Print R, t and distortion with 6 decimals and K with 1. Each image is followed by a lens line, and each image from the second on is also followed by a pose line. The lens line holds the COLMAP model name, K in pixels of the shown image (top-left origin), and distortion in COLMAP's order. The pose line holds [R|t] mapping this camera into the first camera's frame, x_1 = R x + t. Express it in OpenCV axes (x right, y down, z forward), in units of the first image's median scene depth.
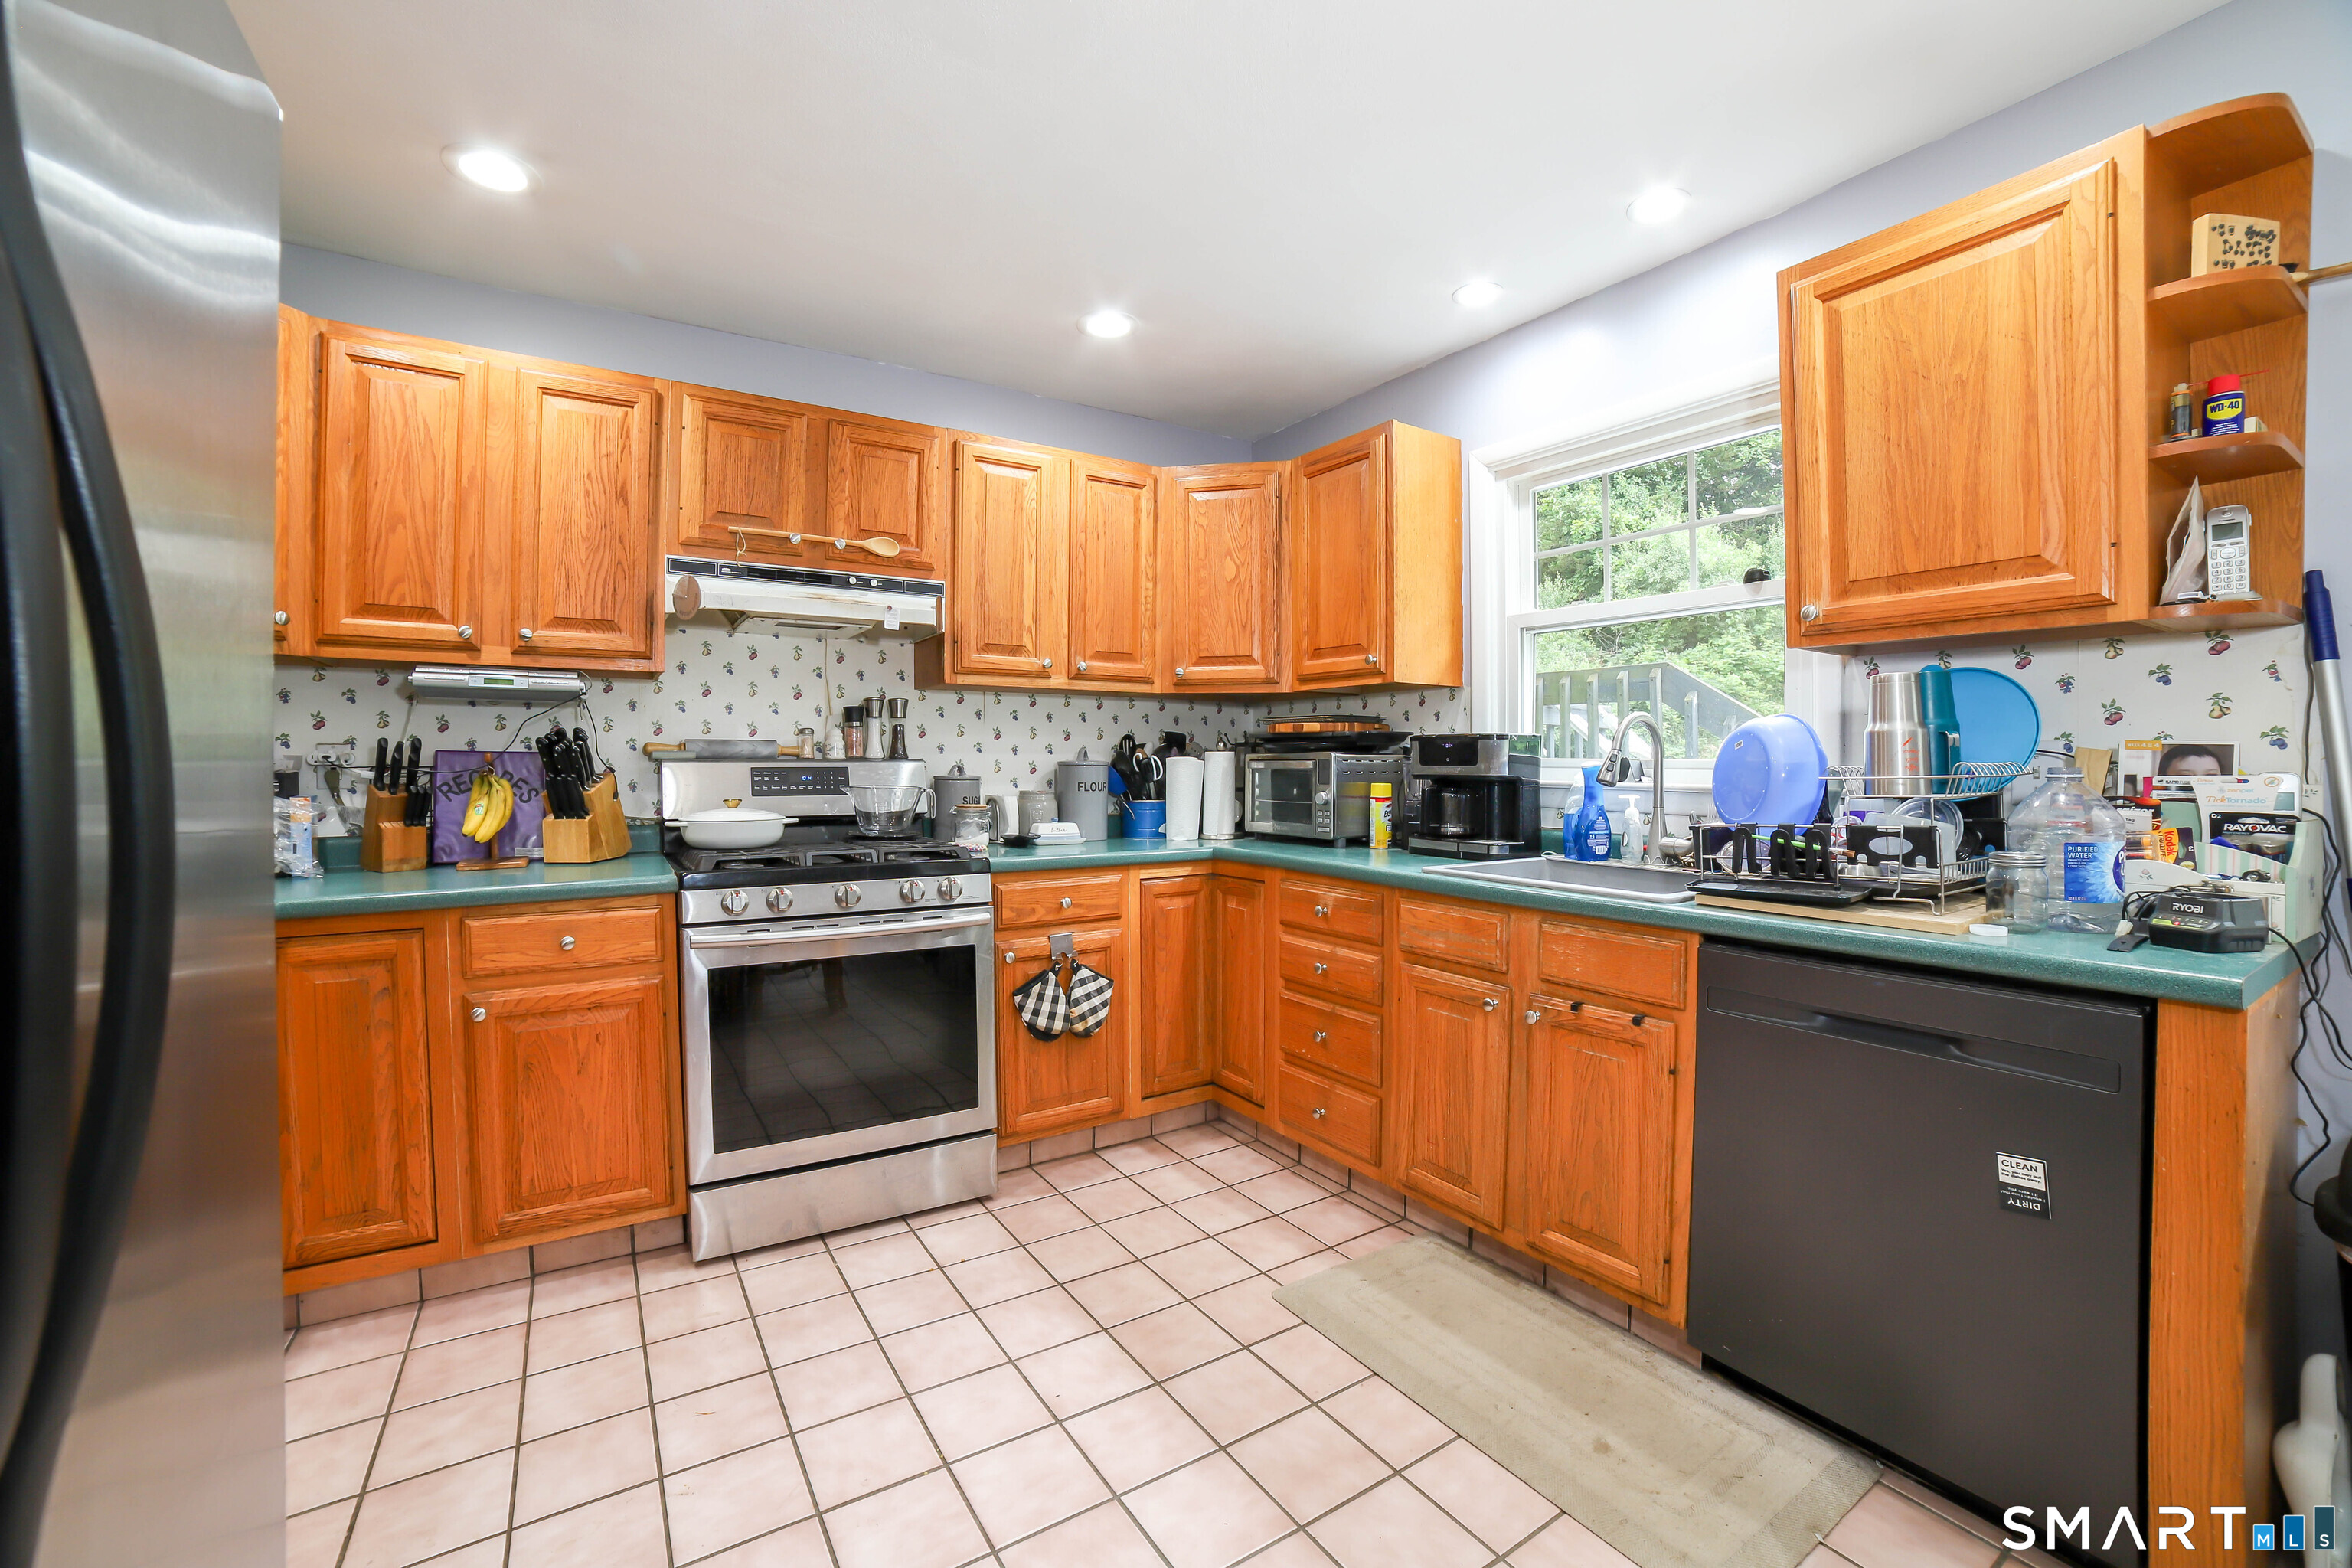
lens RADIAL K [[964.4, 0, 1169.8], [0, 964.4, 774.1], [0, 0, 1]] dist [-0.112866, 0.044608]
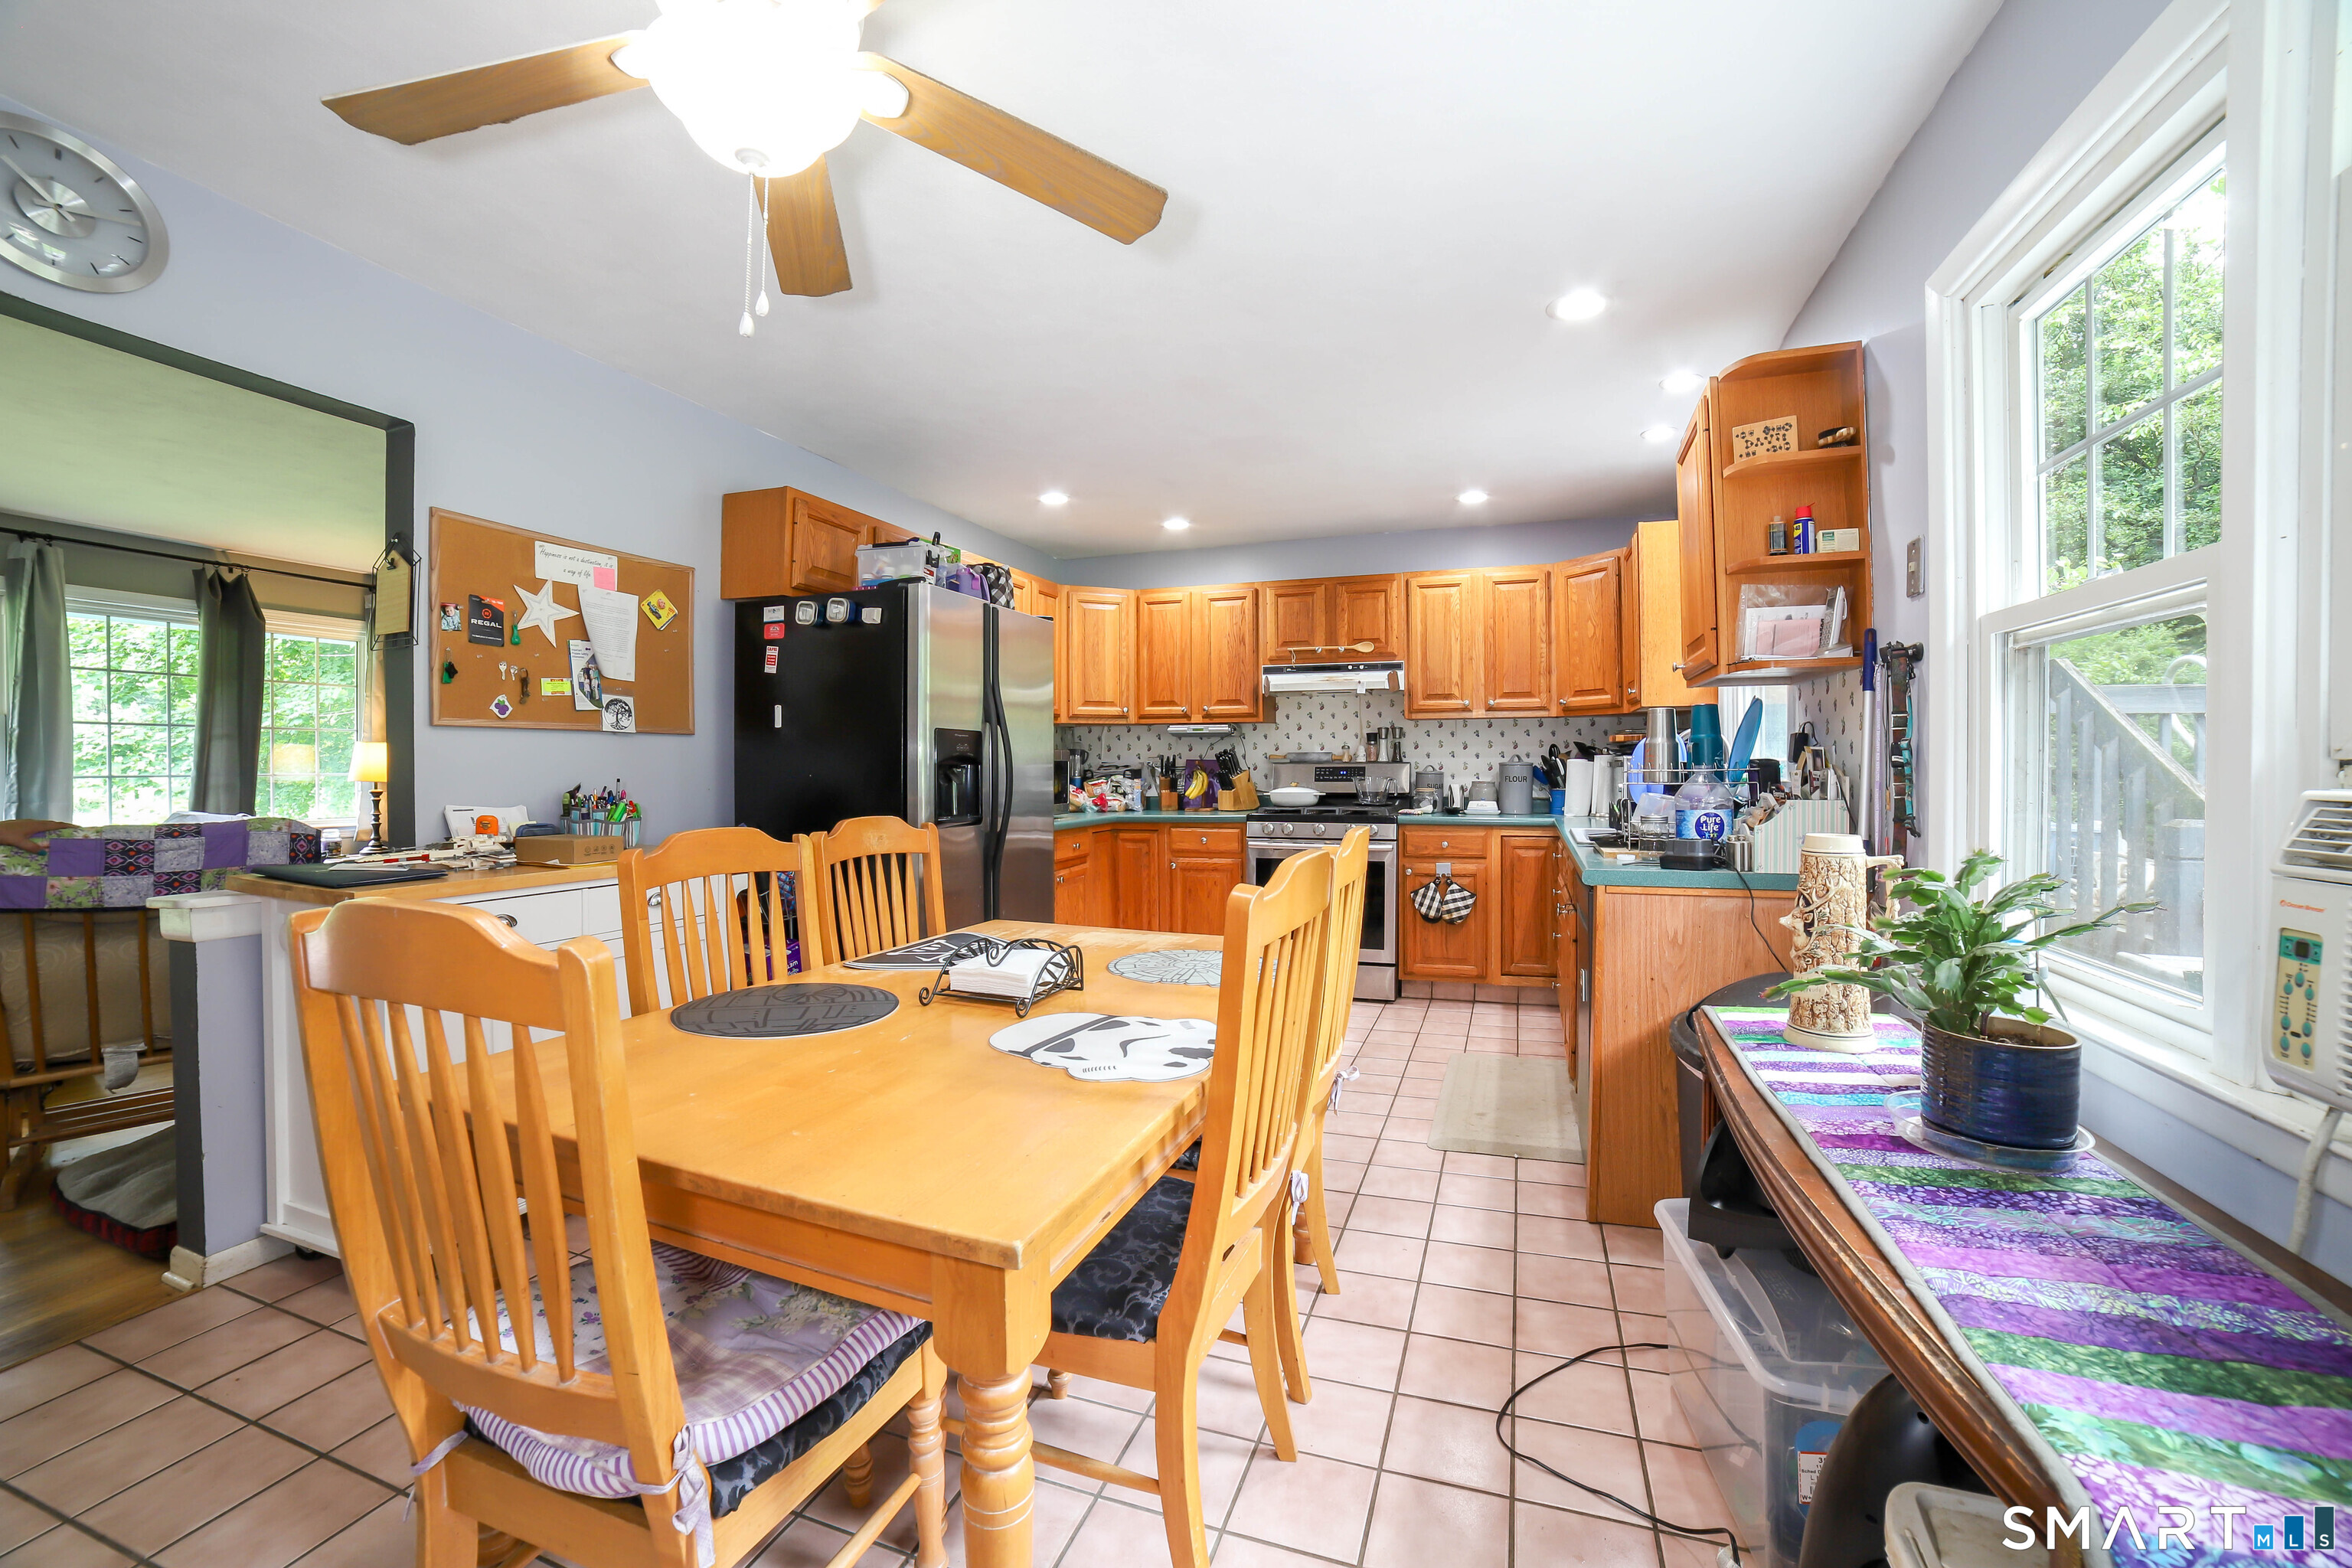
lens RADIAL K [[960.7, 0, 1176.3], [0, 960.7, 777.9], [0, 0, 1]] dist [-0.109253, 0.033980]
pose [[0.605918, 0.006581, -0.795500, 0.951455], [-0.002446, 0.999976, 0.006410, 0.003693], [0.795524, -0.001938, 0.605920, -0.416643]]
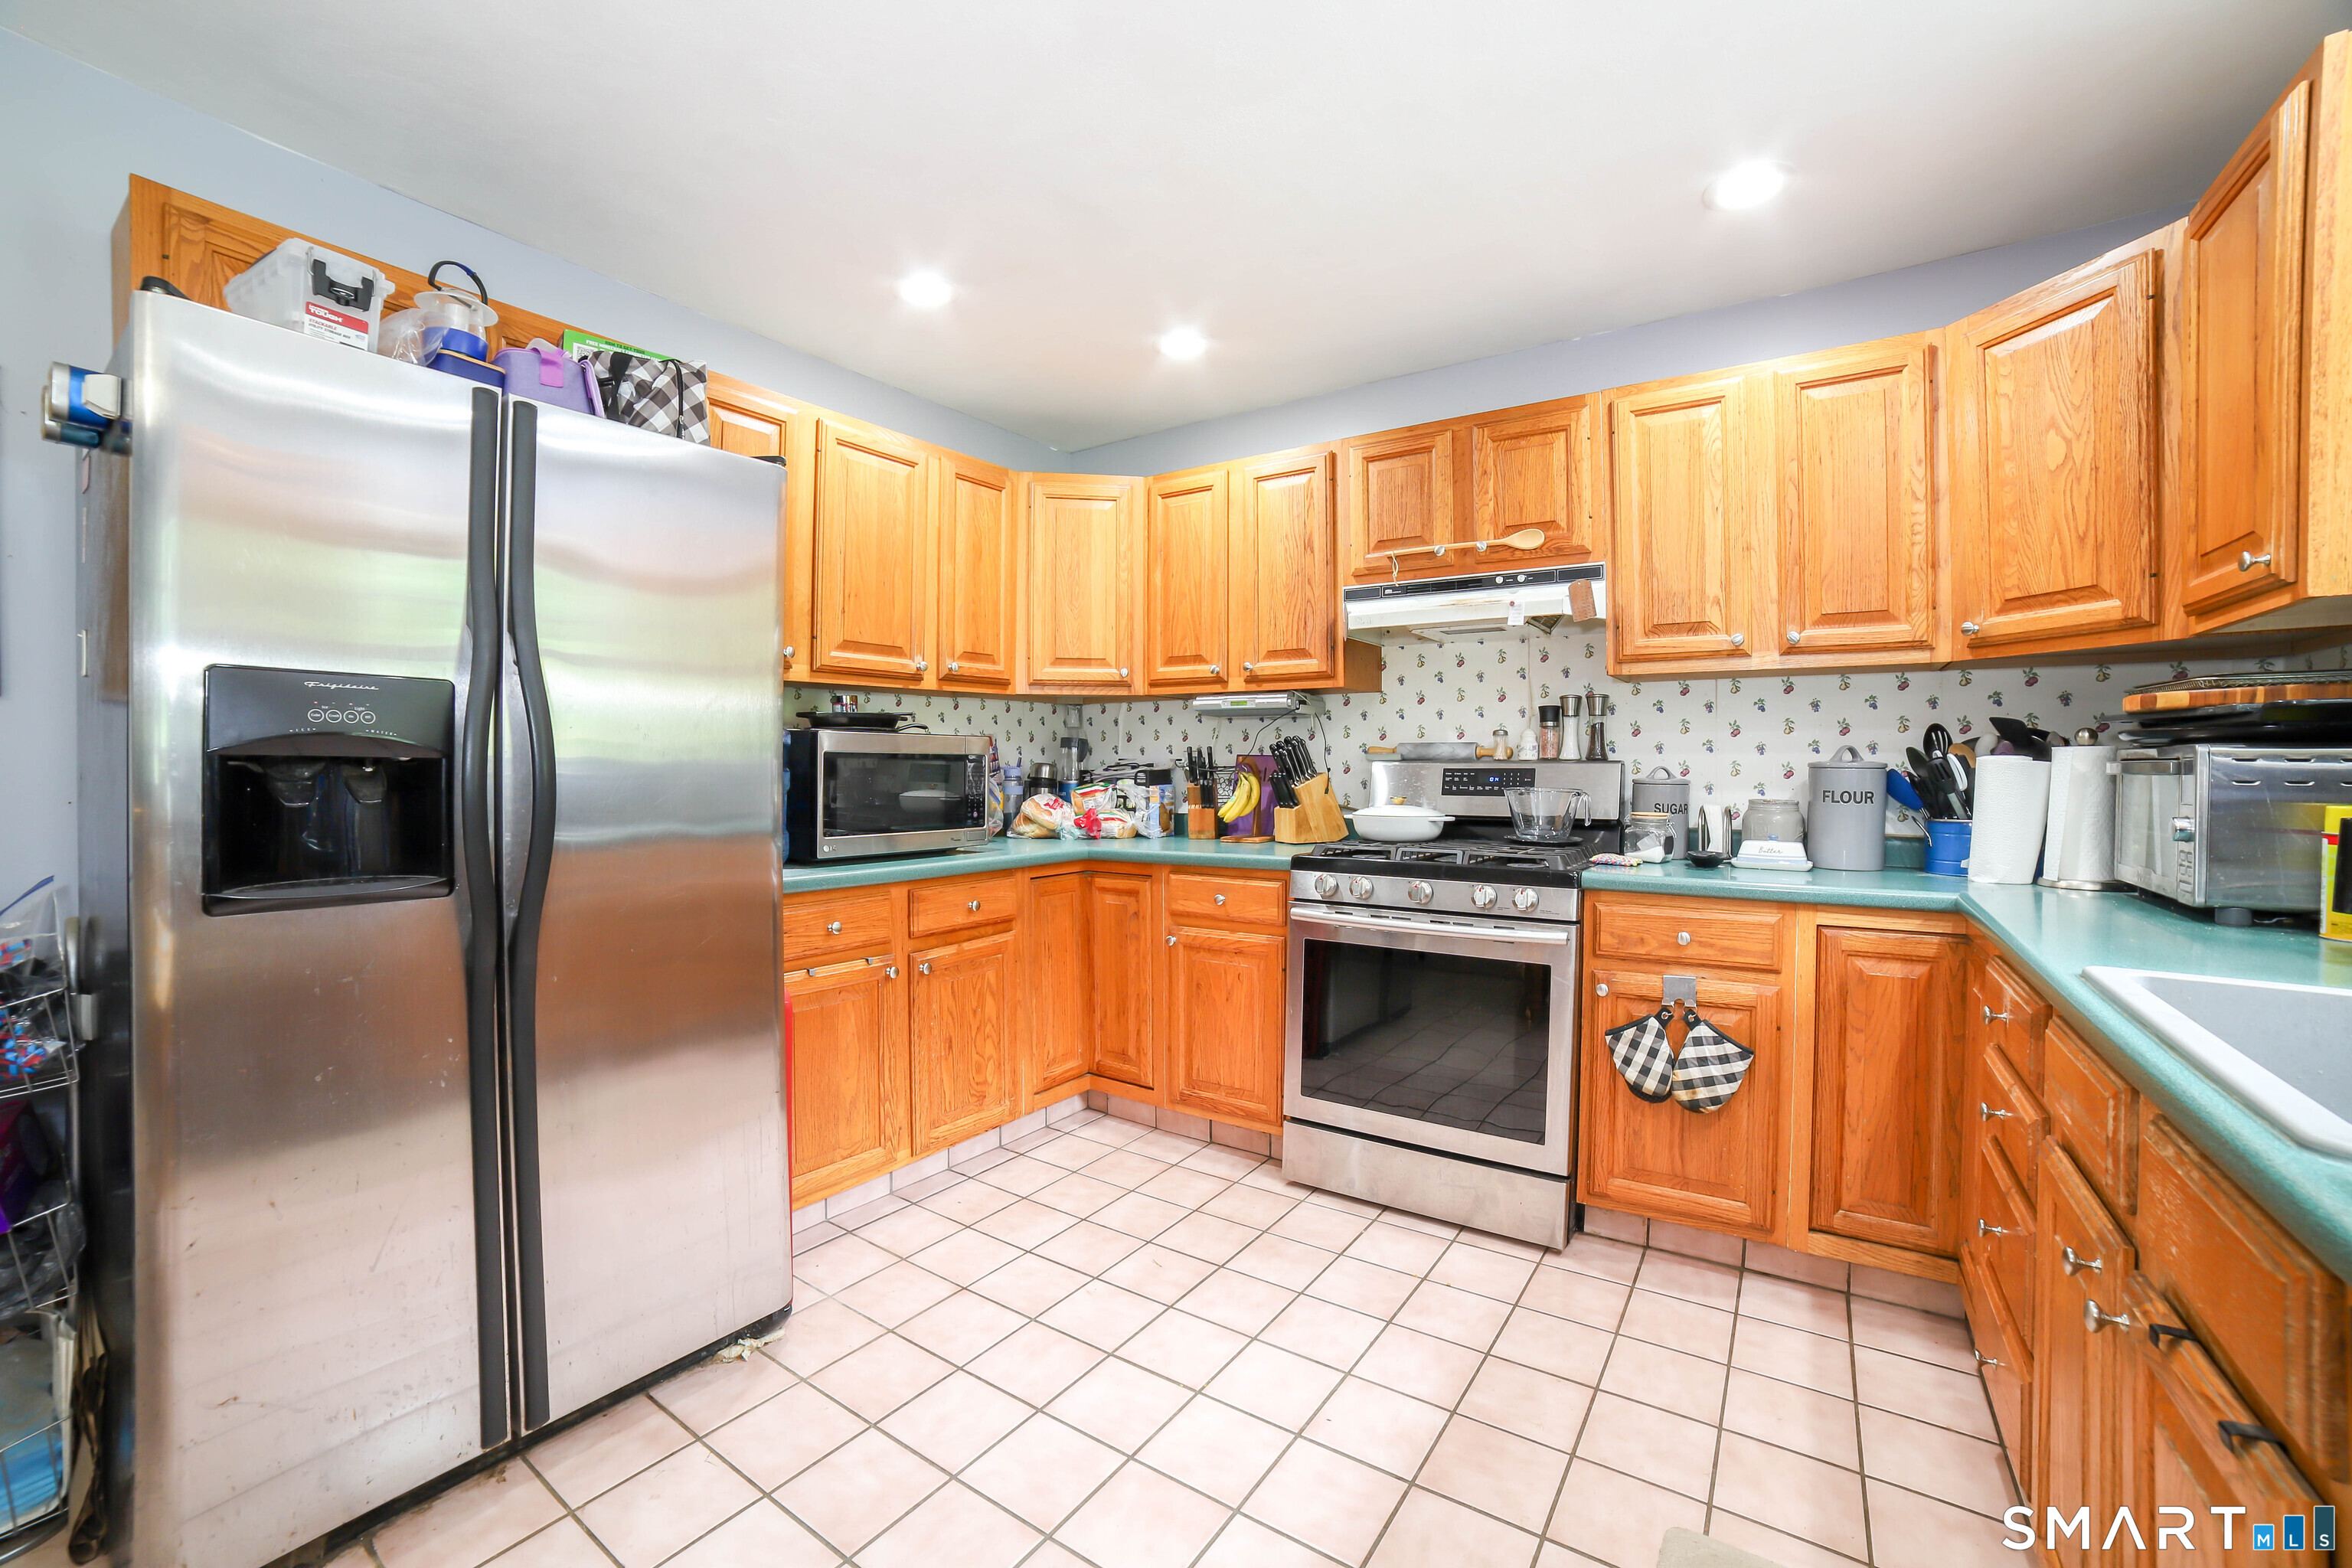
lens RADIAL K [[964.4, 0, 1169.8], [0, 964.4, 774.1], [0, 0, 1]] dist [-0.112866, 0.044608]
pose [[0.382386, 0.008285, -0.923965, 0.443009], [-0.011087, 0.999929, 0.004378, -0.001918], [0.923936, 0.008570, 0.382451, 0.301254]]
